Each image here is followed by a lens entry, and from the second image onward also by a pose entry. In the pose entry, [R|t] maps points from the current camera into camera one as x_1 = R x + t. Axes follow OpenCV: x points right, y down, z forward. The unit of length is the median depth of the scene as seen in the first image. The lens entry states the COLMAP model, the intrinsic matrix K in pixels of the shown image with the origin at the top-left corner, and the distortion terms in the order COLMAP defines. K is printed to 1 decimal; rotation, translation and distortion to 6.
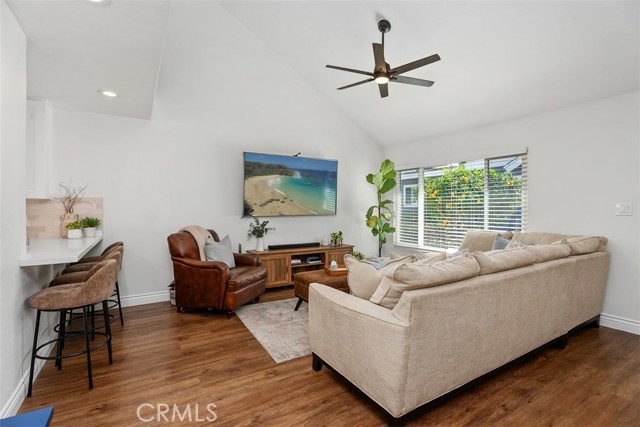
lens RADIAL K [[305.2, 0, 323.6], [0, 305.2, 212.7], [0, 0, 1]] dist [-0.005960, -0.000315]
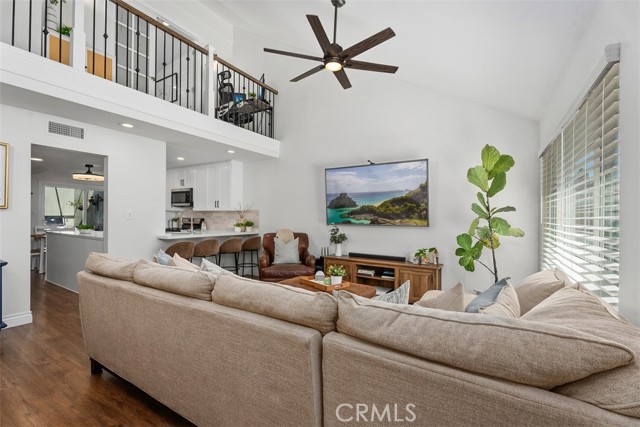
lens RADIAL K [[287.3, 0, 322.0], [0, 287.3, 217.9], [0, 0, 1]] dist [-0.000900, 0.001750]
pose [[0.446214, 0.007351, -0.894896, 1.090538], [-0.026550, 0.999635, -0.005027, -0.006735], [0.894533, 0.026003, 0.446246, 0.755194]]
